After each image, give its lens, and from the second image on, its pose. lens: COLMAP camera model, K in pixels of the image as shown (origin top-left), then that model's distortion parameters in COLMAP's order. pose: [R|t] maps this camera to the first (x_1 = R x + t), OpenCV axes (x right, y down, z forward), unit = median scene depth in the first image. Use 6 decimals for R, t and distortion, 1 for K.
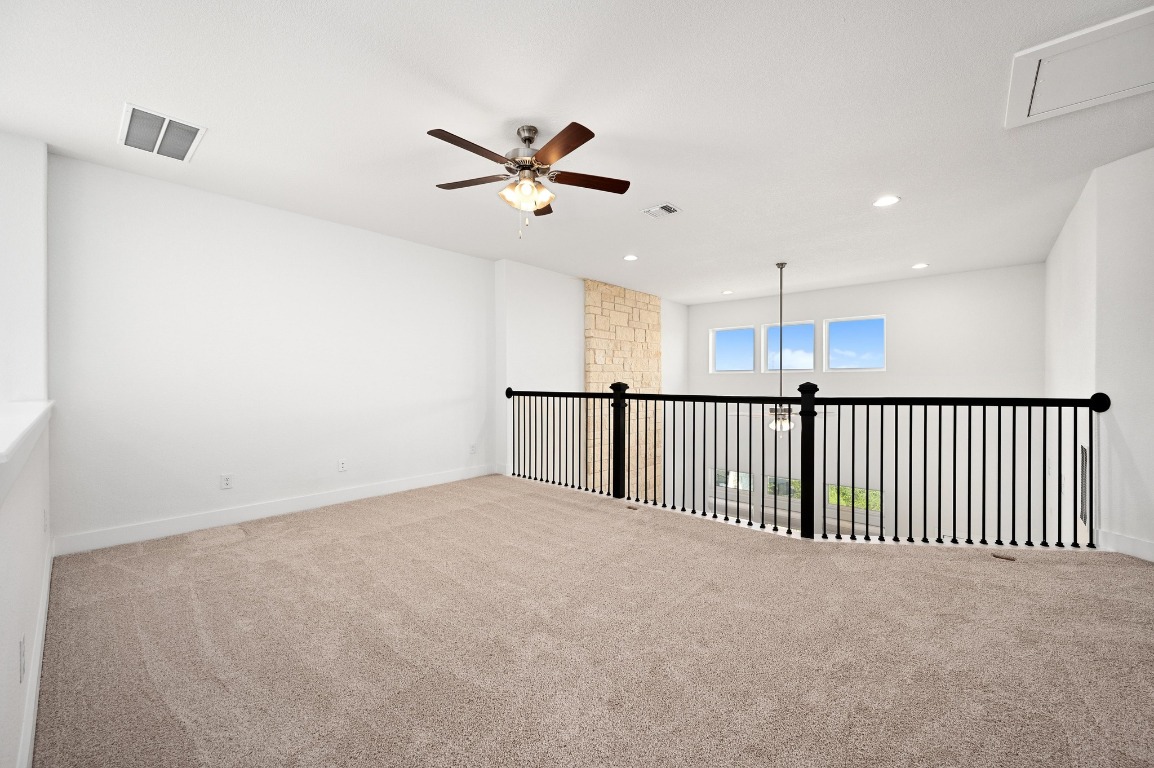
lens RADIAL K [[456.4, 0, 577.0], [0, 456.4, 384.0], [0, 0, 1]] dist [-0.002039, -0.000045]
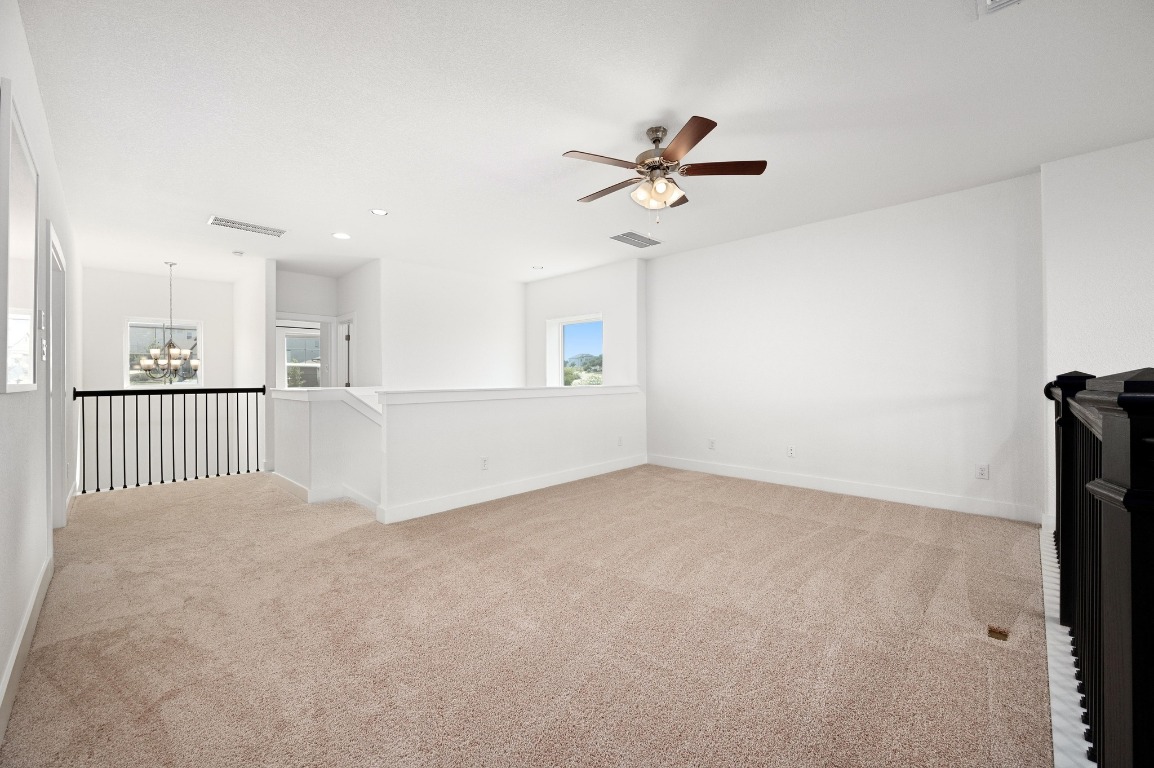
lens RADIAL K [[456.4, 0, 577.0], [0, 456.4, 384.0], [0, 0, 1]] dist [-0.002039, -0.000045]
pose [[-0.049063, 0.018811, -0.998619, 0.928712], [0.004108, 0.999818, 0.018632, -0.006656], [0.998787, -0.003188, -0.049132, 0.860006]]
